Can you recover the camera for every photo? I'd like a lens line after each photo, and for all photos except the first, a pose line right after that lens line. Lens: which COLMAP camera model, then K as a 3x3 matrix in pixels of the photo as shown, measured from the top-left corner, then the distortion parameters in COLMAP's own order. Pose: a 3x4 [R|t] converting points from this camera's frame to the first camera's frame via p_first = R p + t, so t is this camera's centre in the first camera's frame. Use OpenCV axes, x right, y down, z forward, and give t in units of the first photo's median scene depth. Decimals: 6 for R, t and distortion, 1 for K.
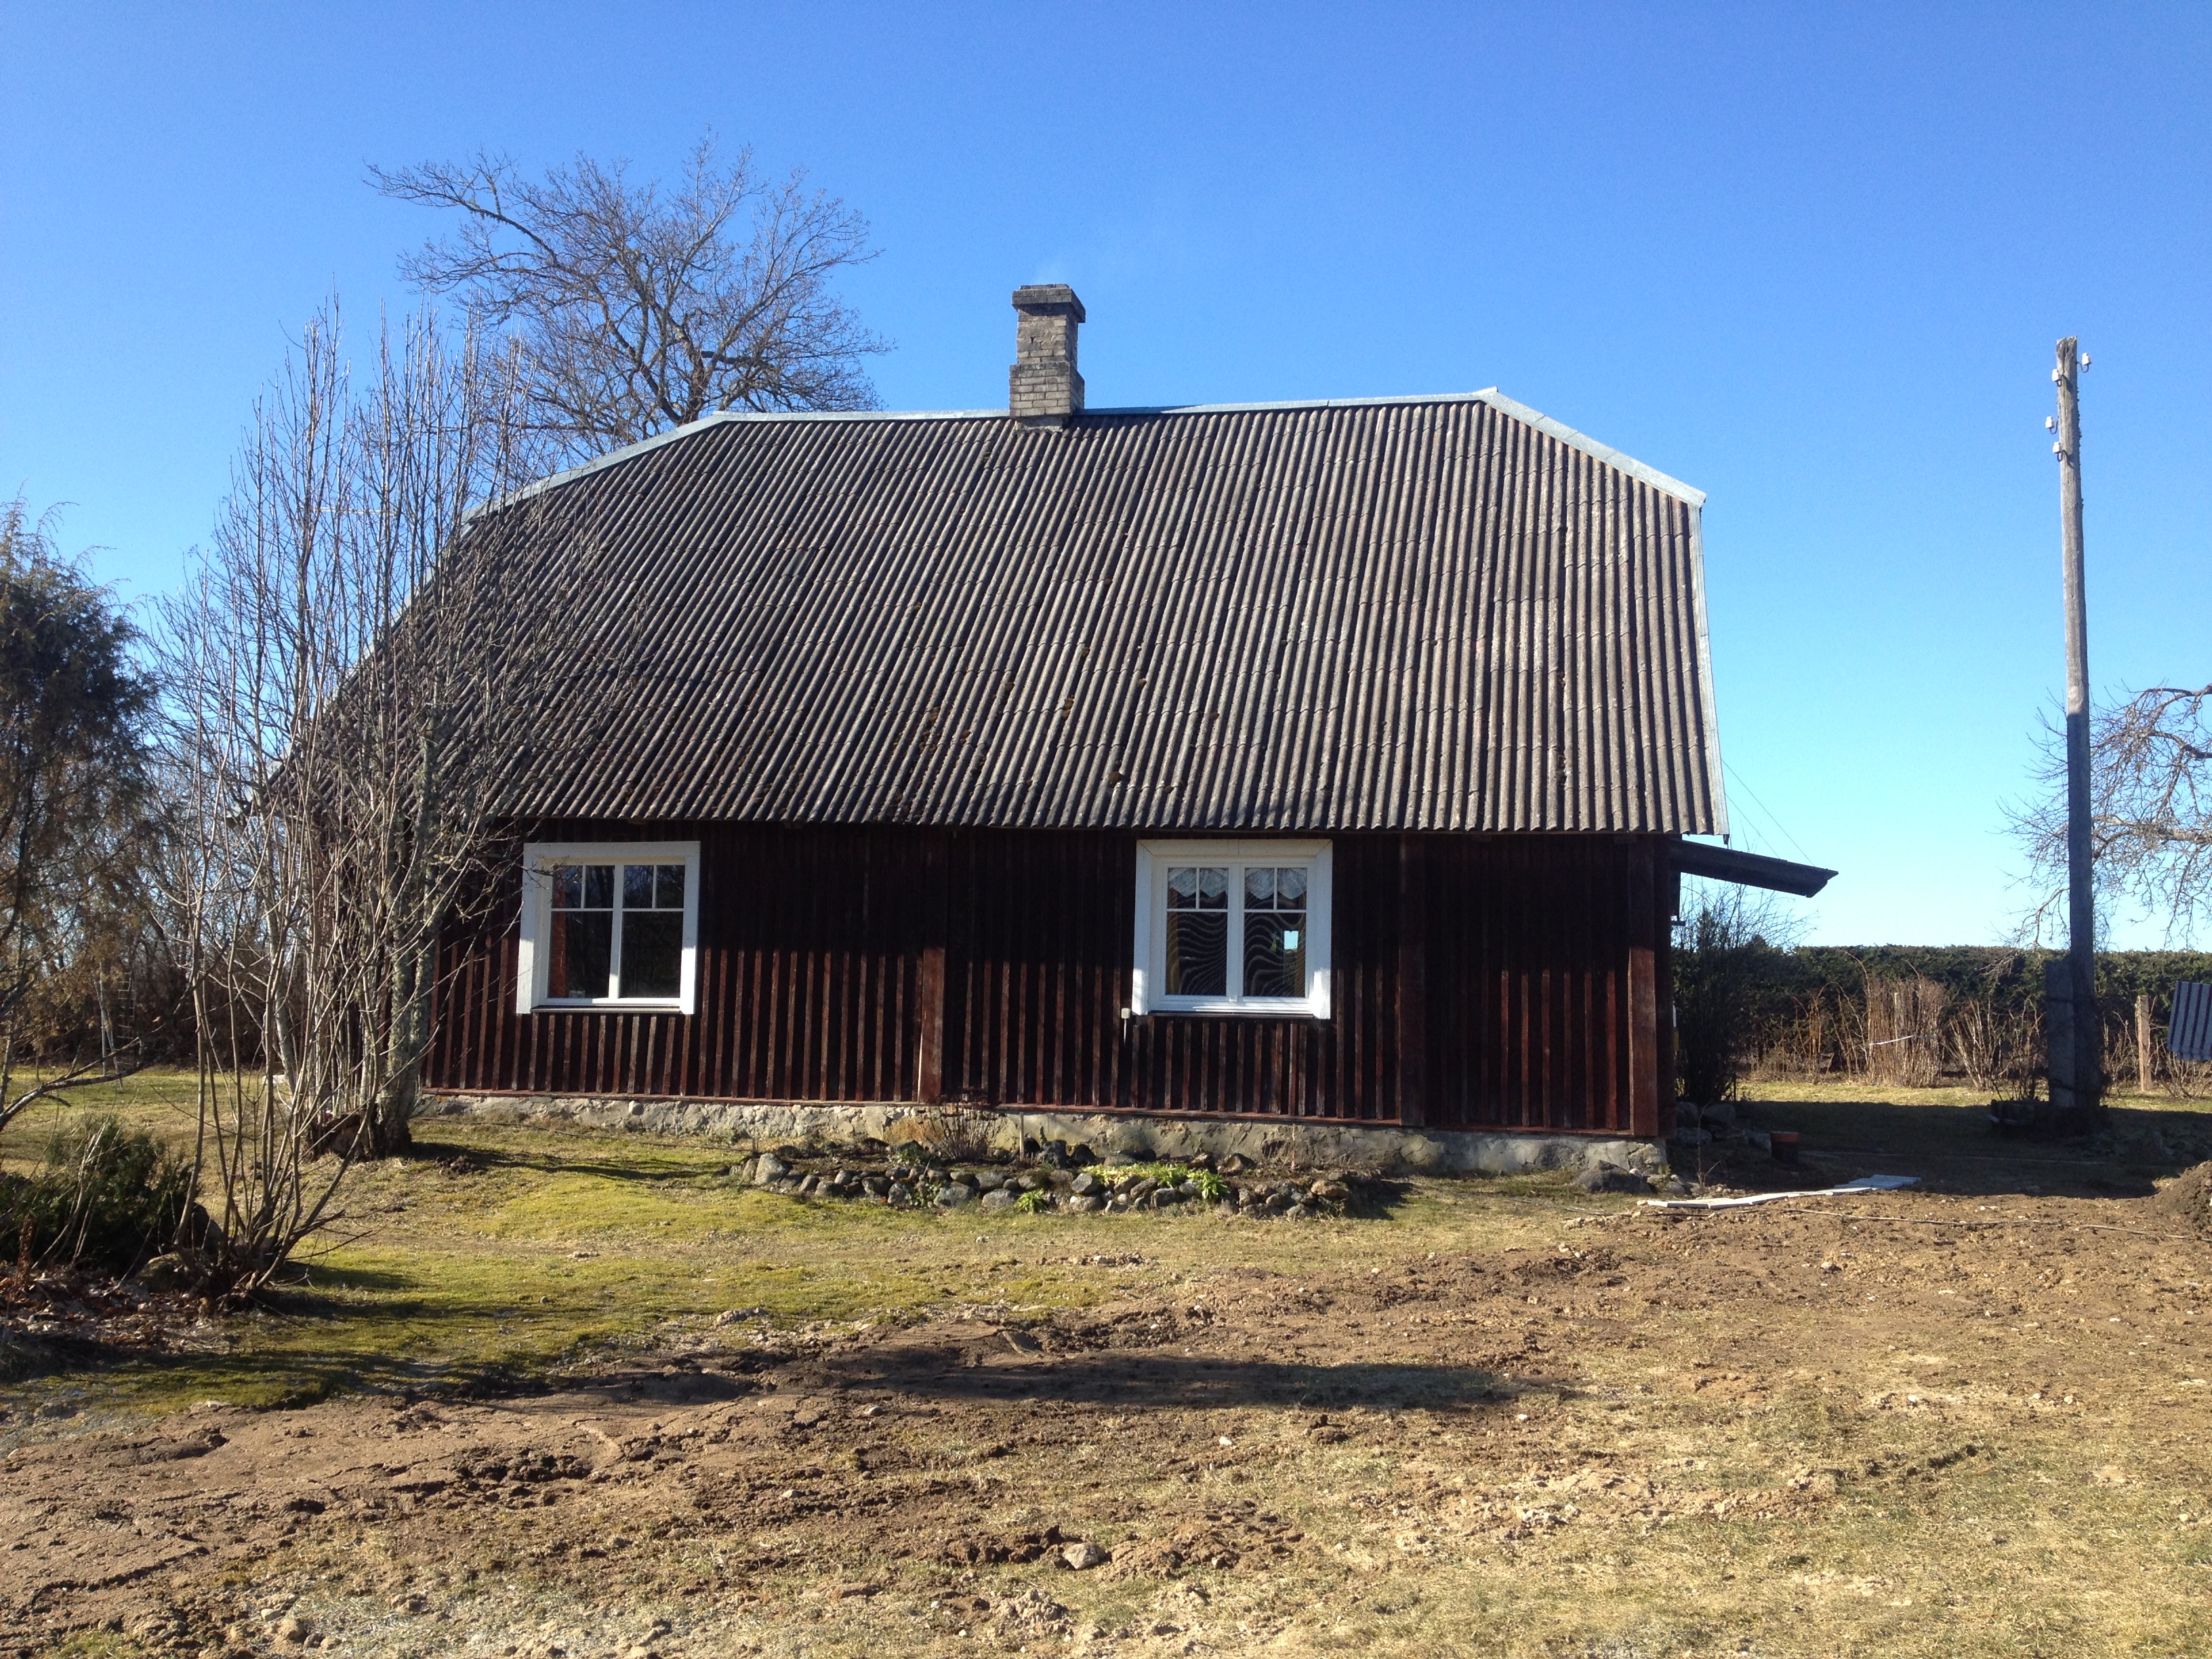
lens RADIAL K [[2263.4, 0, 1107.4], [0, 2263.4, 811.4], [0, 0, 1]] dist [0.207087, -0.303629]
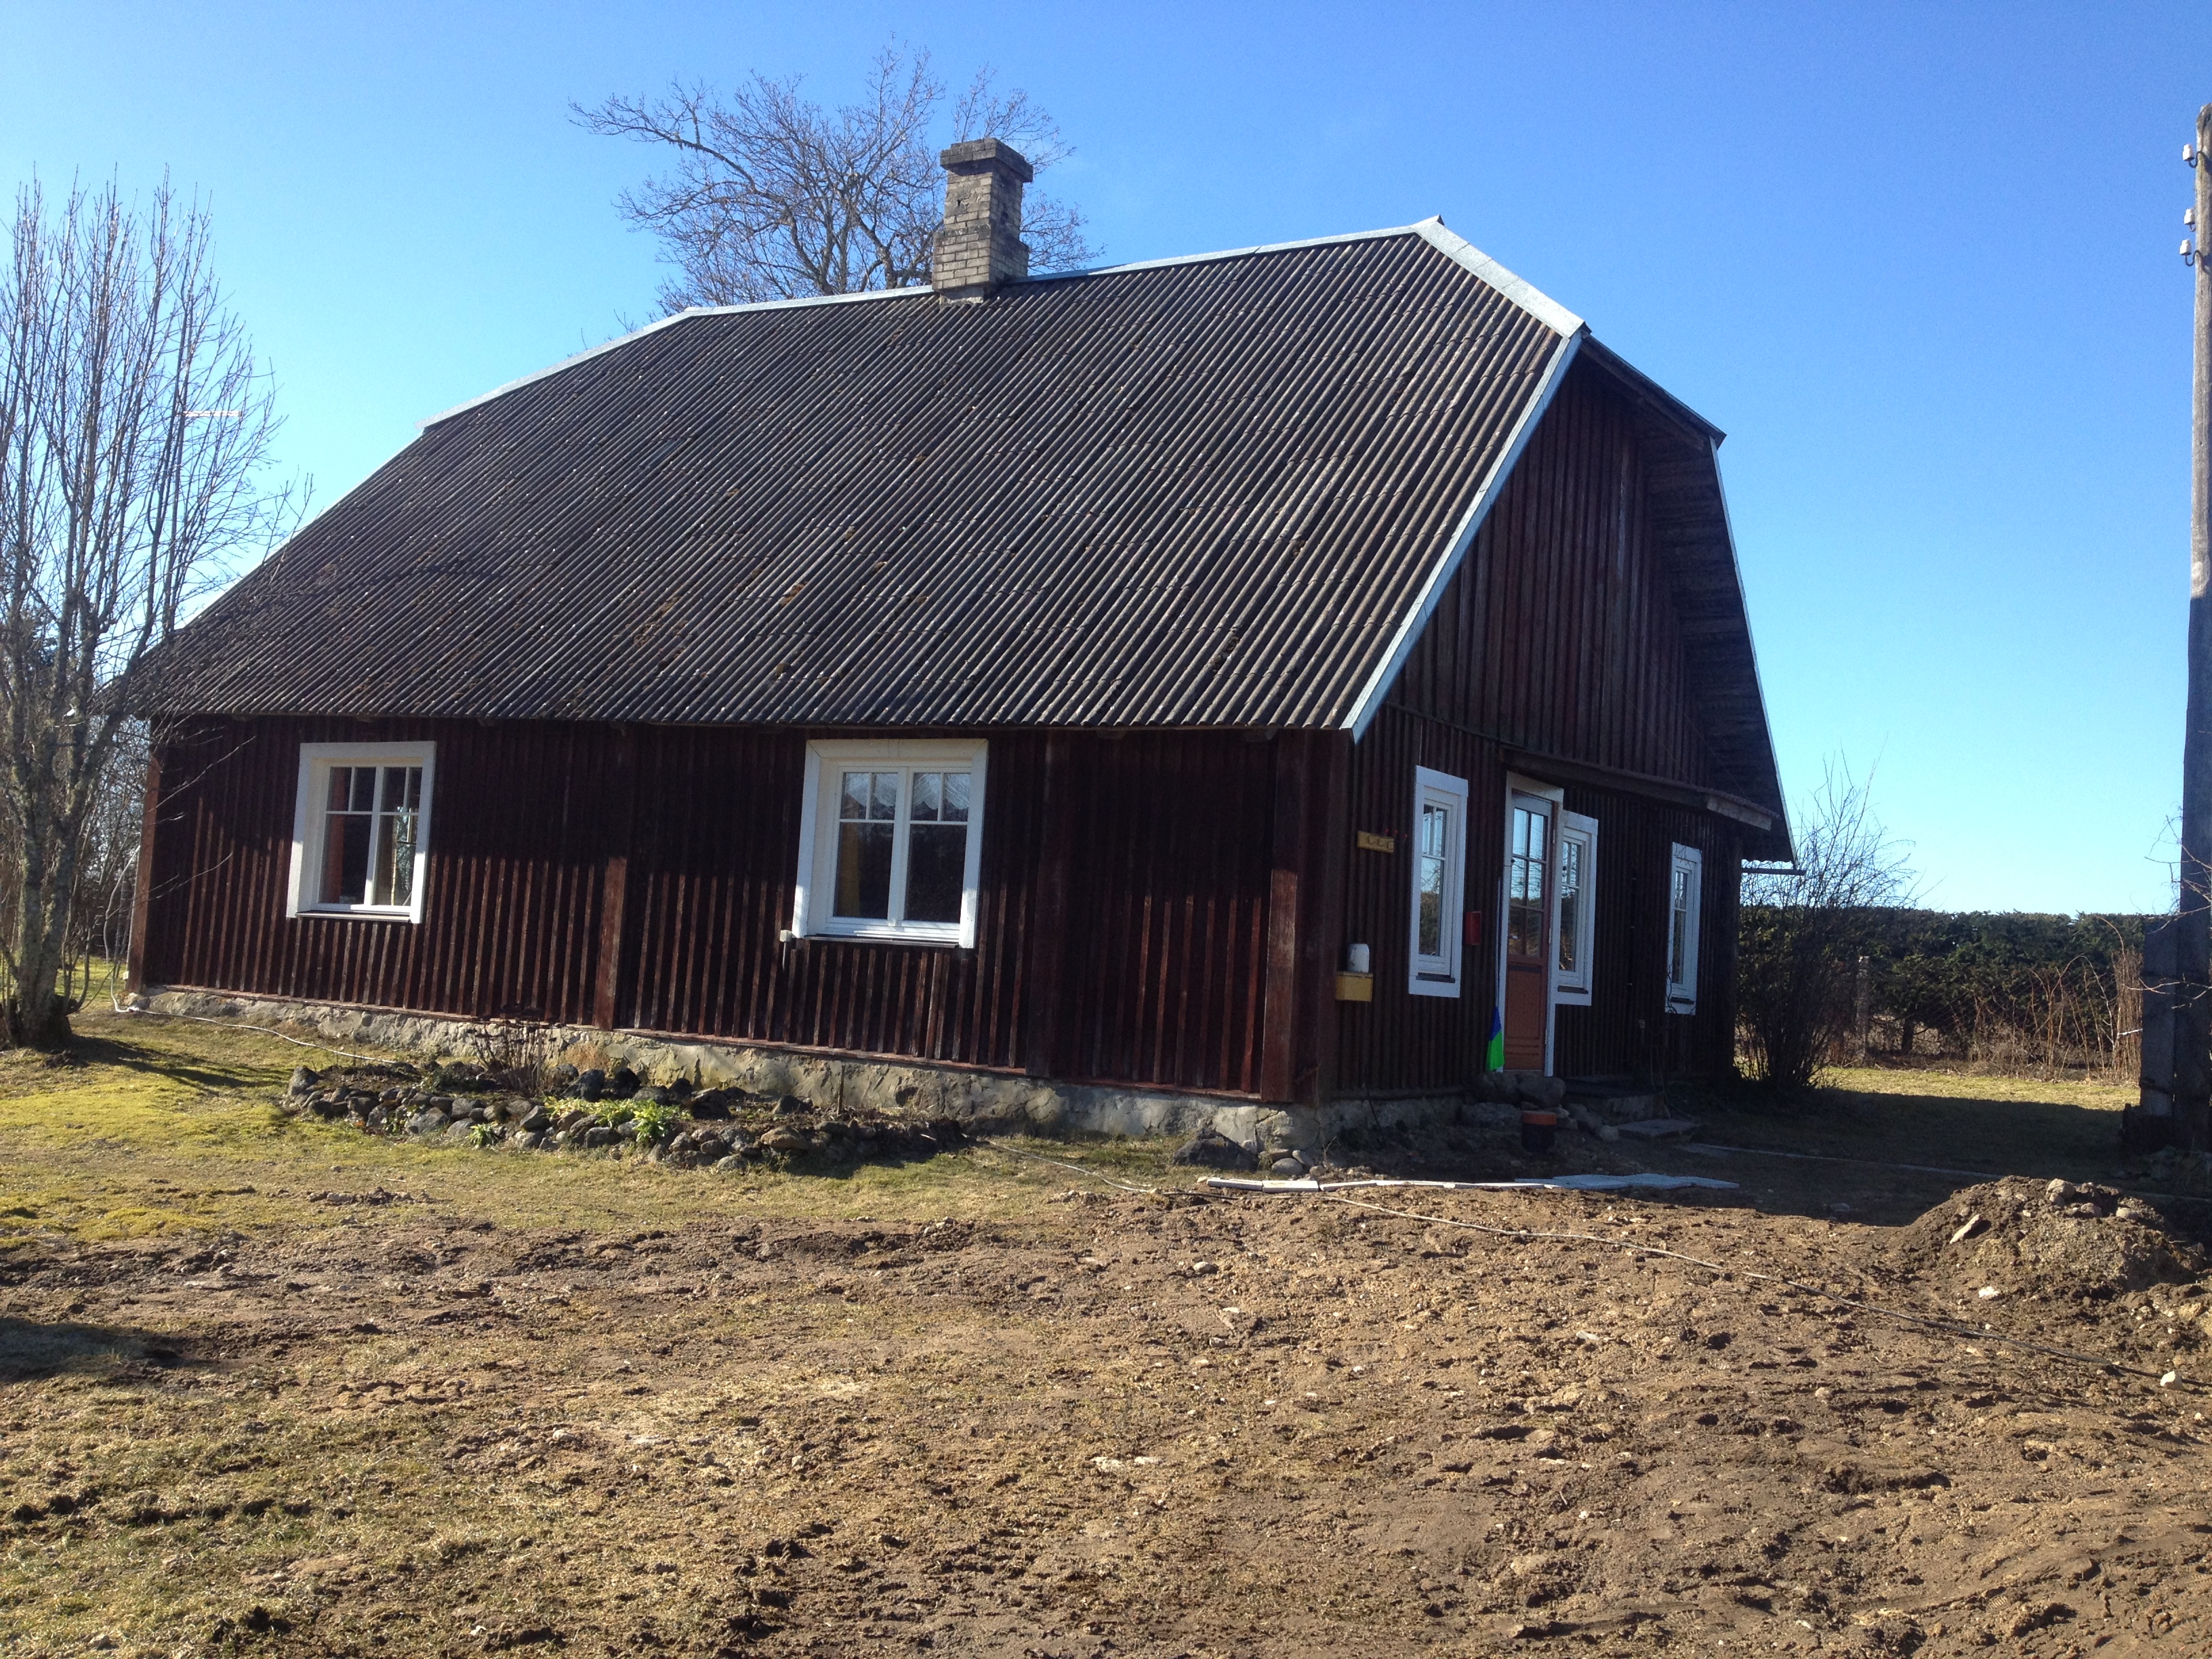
lens RADIAL K [[2240.6, 0, 1106.0], [0, 2240.6, 829.5], [0, 0, 1]] dist [0.112437, -0.013361]
pose [[0.944523, 0.019028, -0.327895, 0.406006], [-0.012432, 0.999676, 0.022203, 0.026446], [0.328211, -0.016895, 0.944453, 0.214842]]
